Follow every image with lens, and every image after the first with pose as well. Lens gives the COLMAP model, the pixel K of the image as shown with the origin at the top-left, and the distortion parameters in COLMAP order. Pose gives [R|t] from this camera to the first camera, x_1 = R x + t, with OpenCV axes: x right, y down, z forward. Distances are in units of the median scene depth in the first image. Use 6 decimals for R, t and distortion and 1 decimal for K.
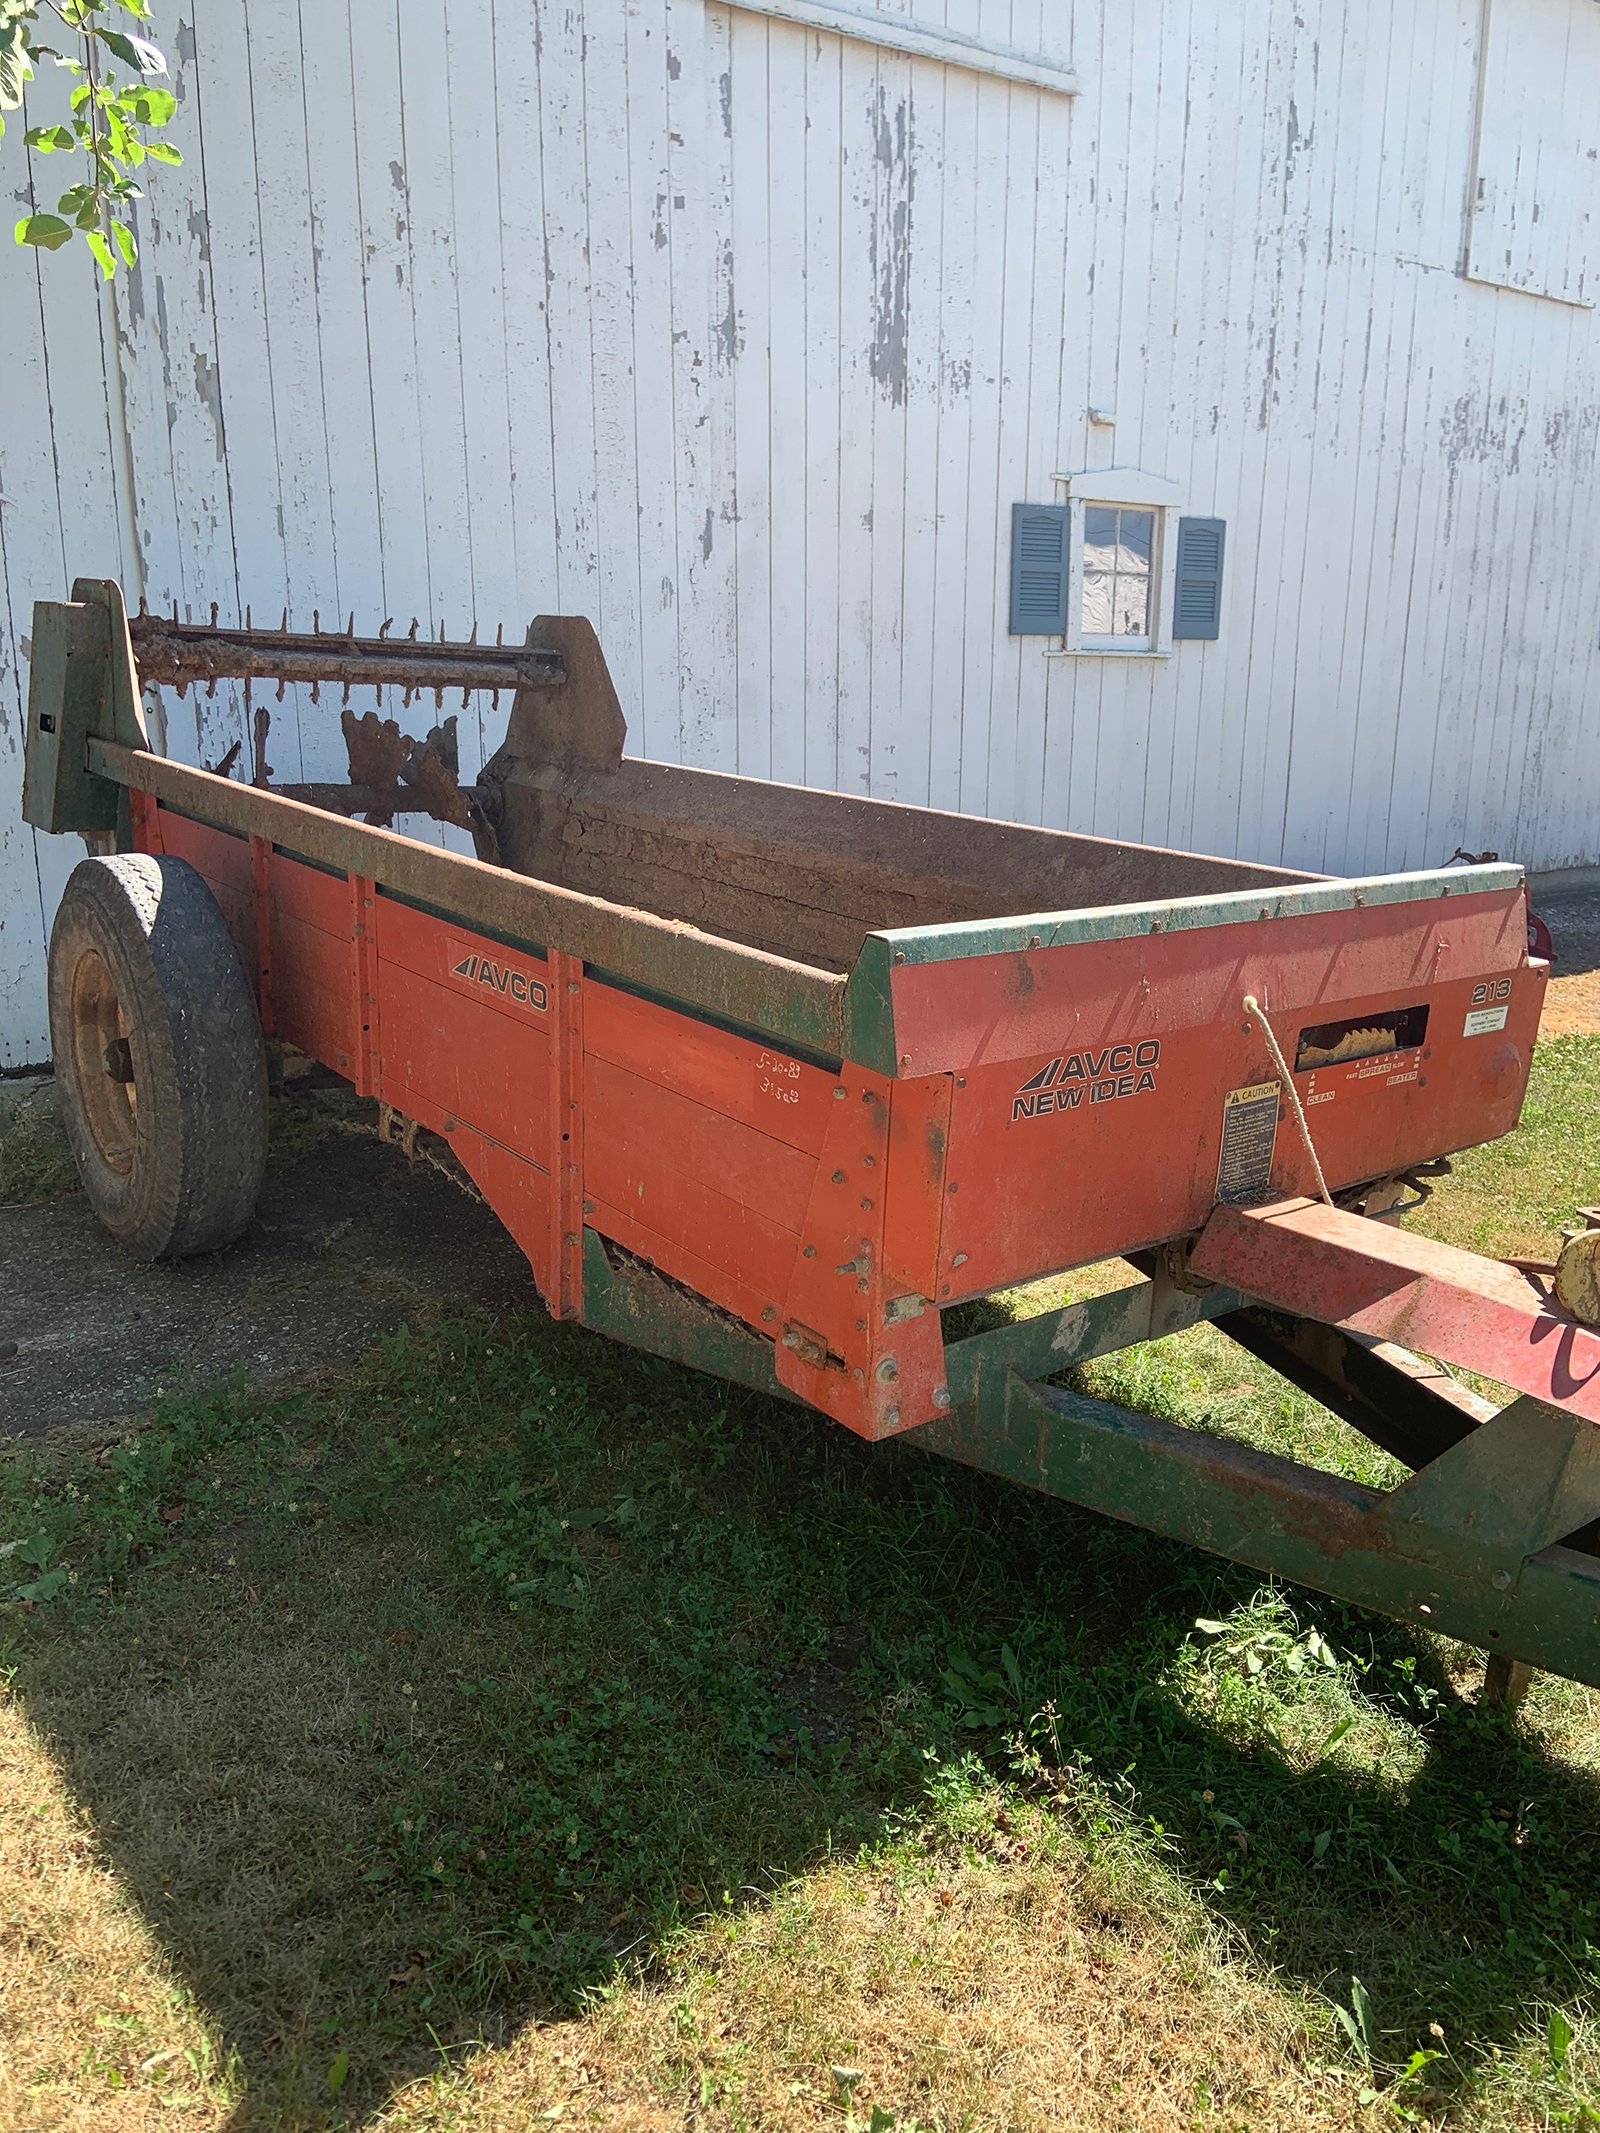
lens RADIAL K [[1634.0, 0, 835.6], [0, 1634.0, 1061.9], [0, 0, 1]] dist [0.119179, -0.146796]
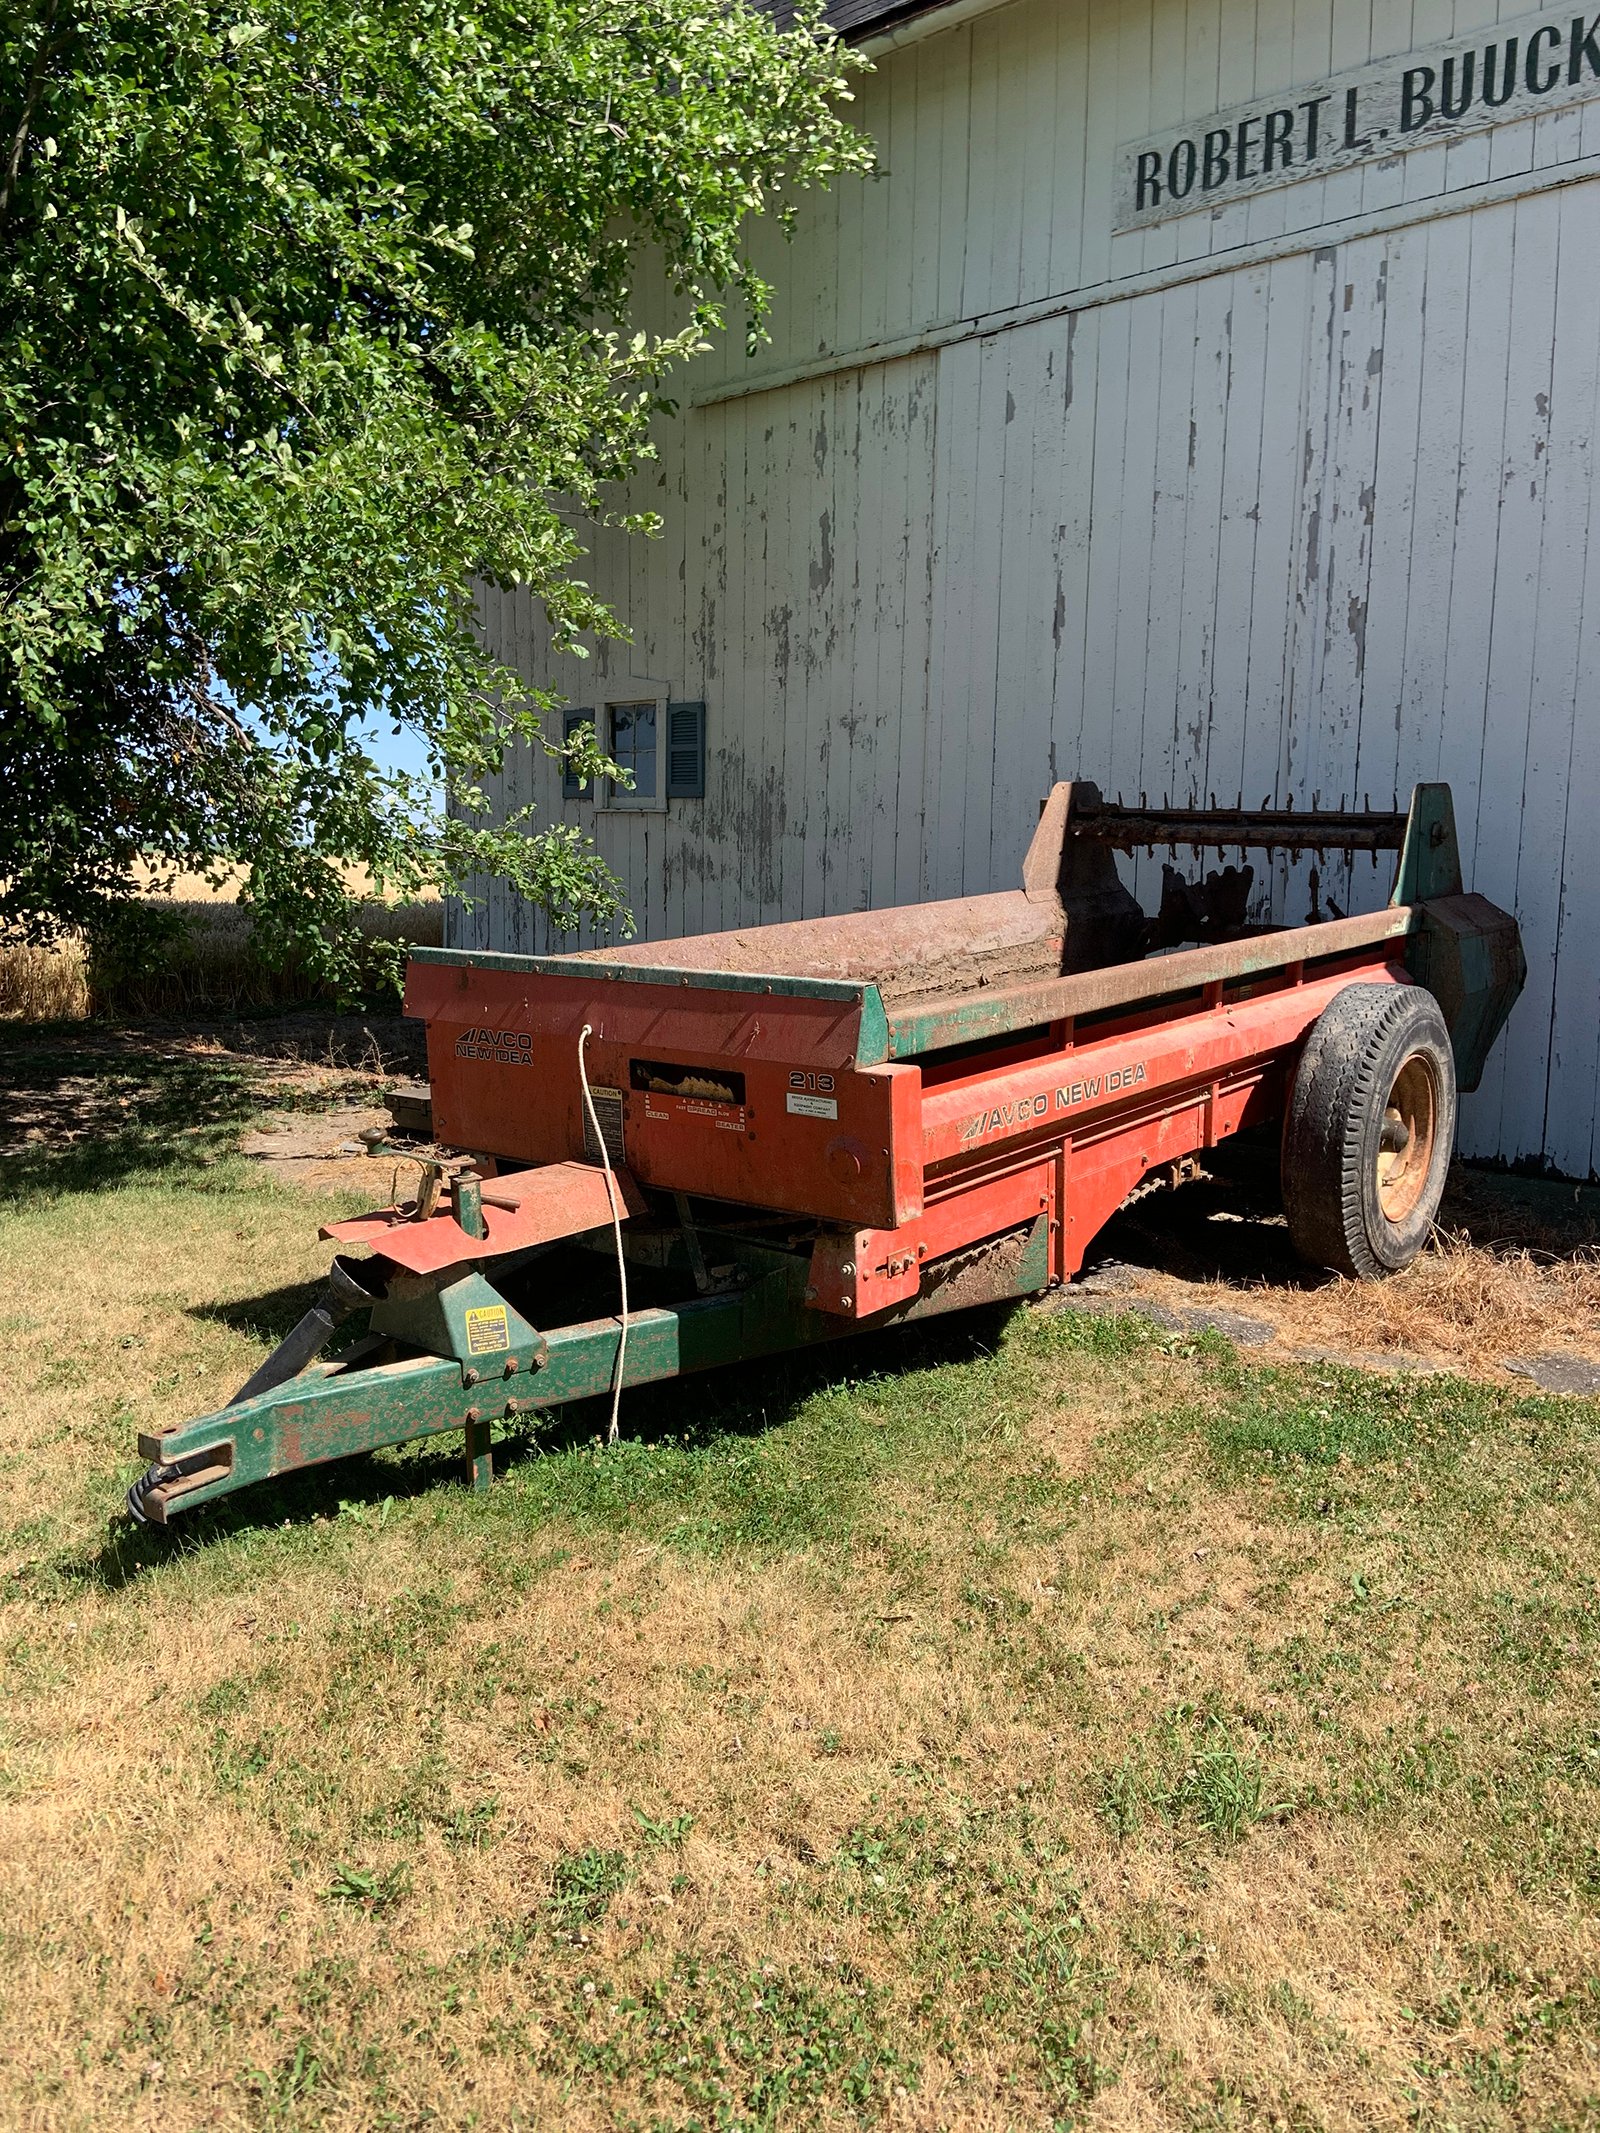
lens RADIAL K [[1619.5, 0, 800.0], [0, 1619.5, 1066.5], [0, 0, 1]] dist [0.135299, -0.182940]
pose [[0.210754, 0.124807, -0.969539, 0.826454], [-0.226128, 0.971139, 0.075858, -0.075618], [0.951025, 0.203253, 0.232894, 0.383983]]
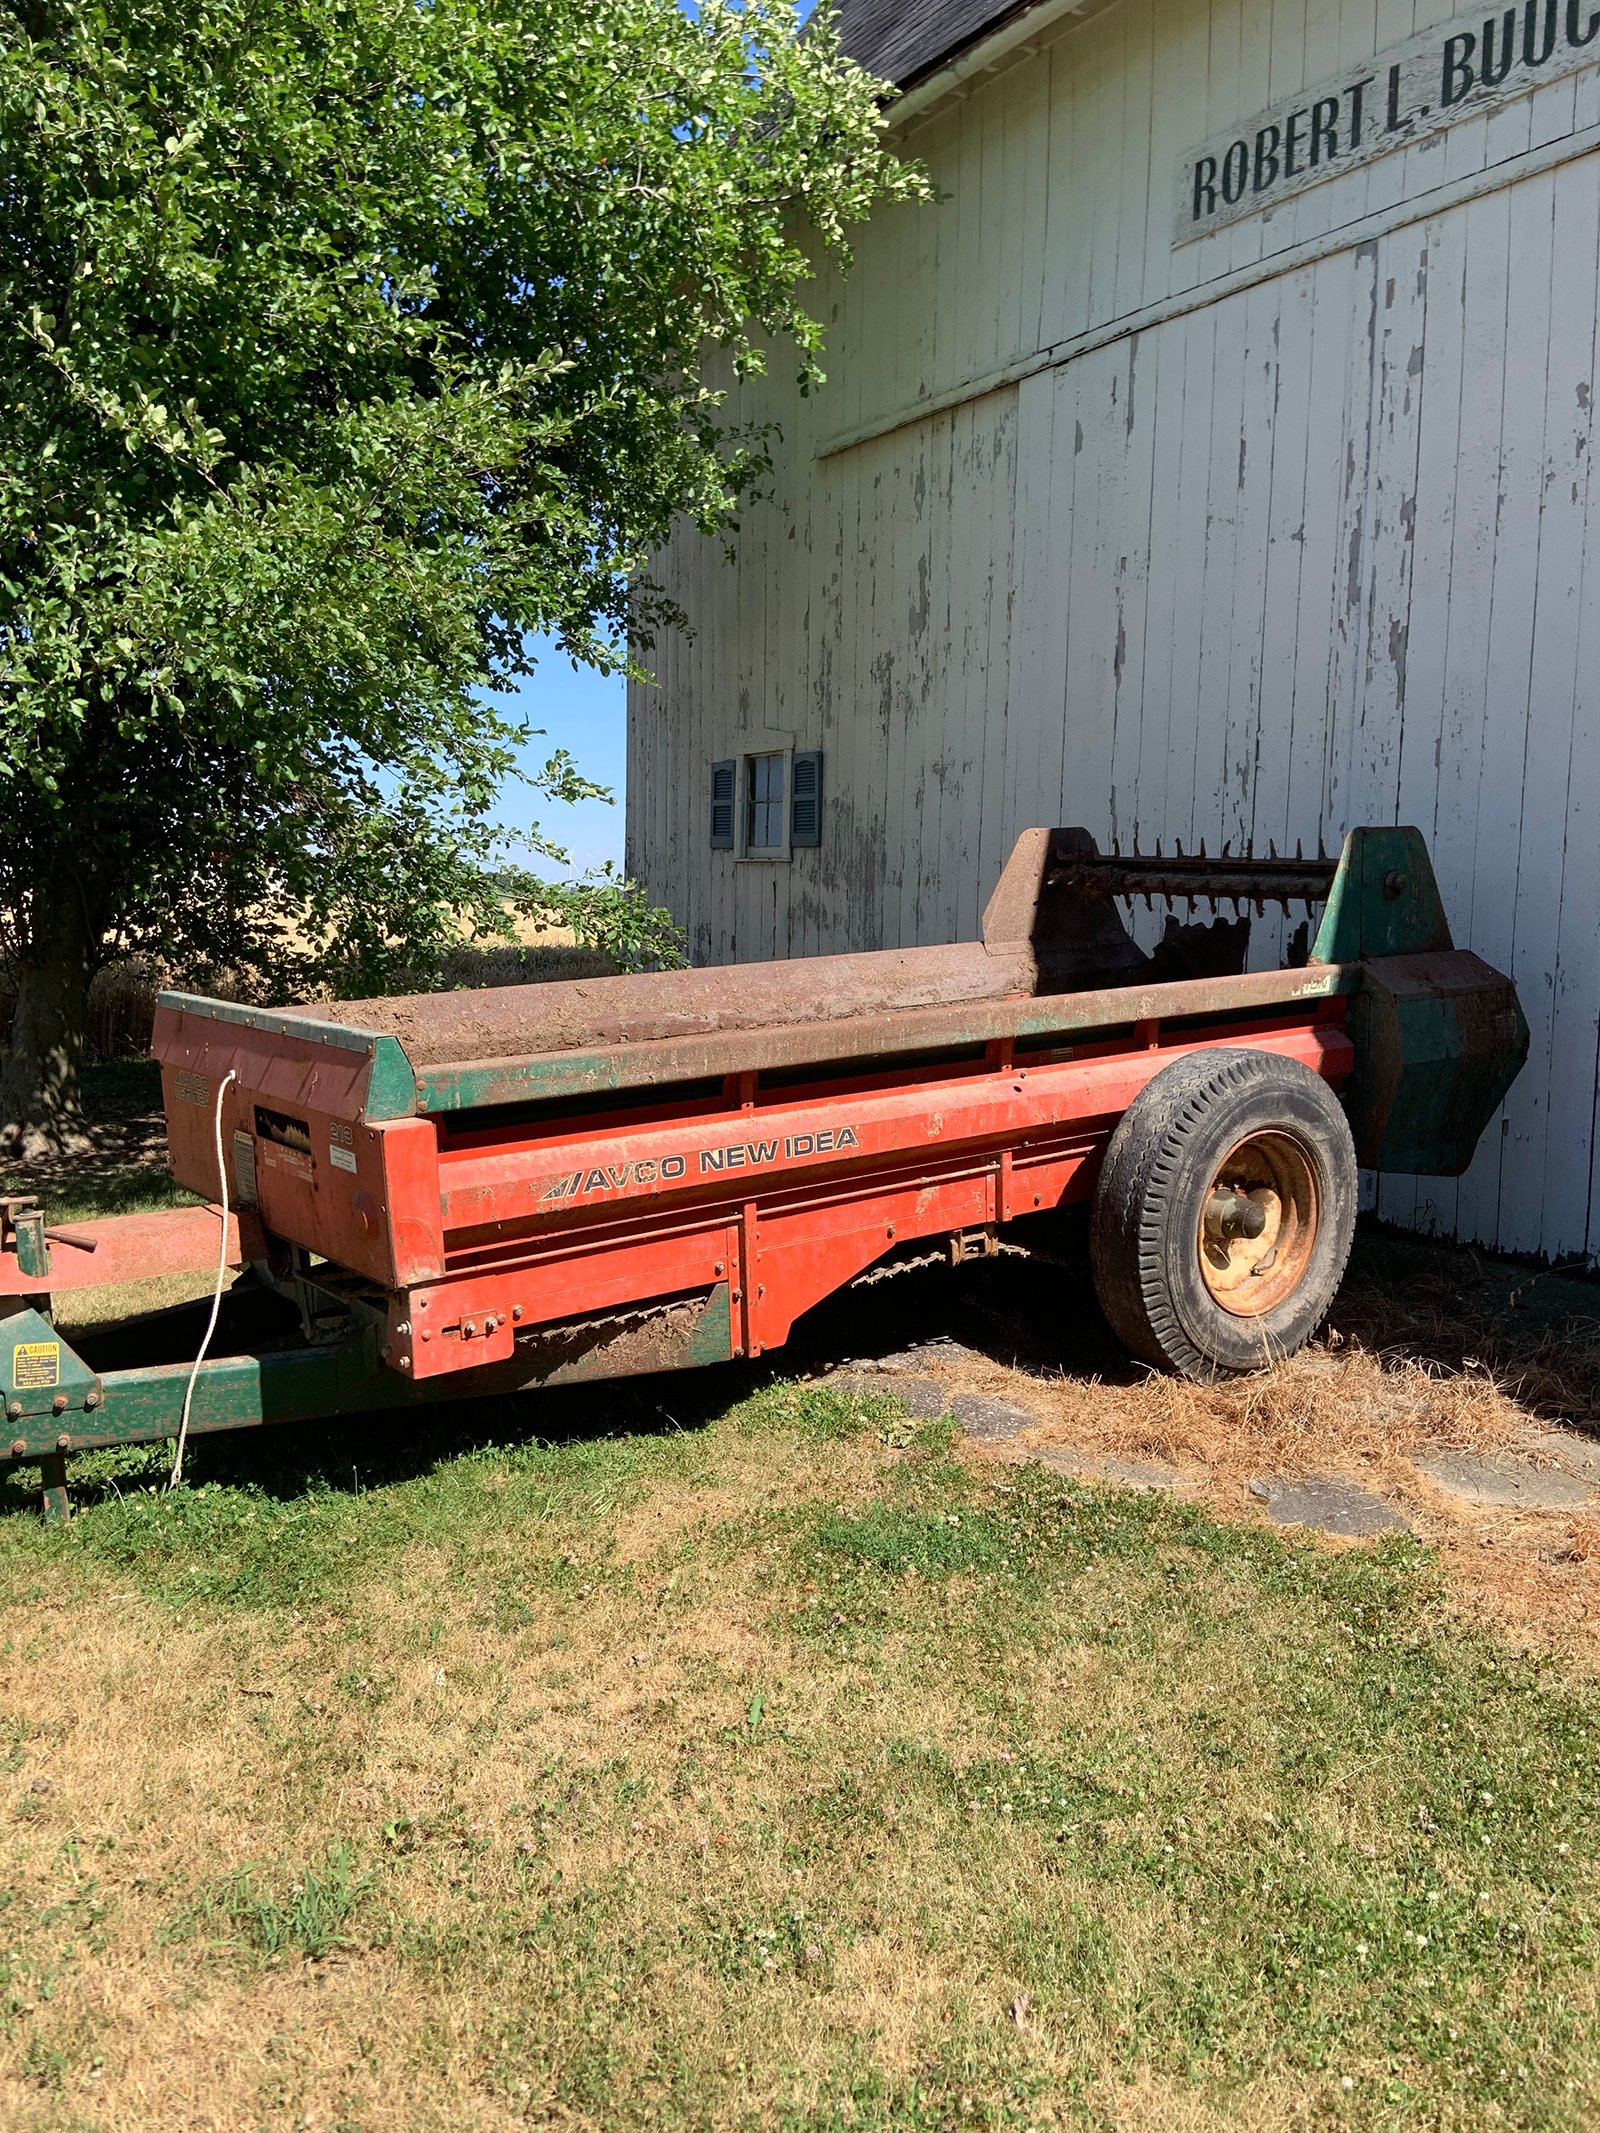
lens RADIAL K [[1626.5, 0, 807.6], [0, 1626.5, 1072.1], [0, 0, 1]] dist [0.126357, -0.164034]
pose [[-0.039238, 0.101032, -0.994109, 0.828454], [-0.233237, 0.966468, 0.107428, -0.154707], [0.971628, 0.236078, -0.014358, 0.714894]]
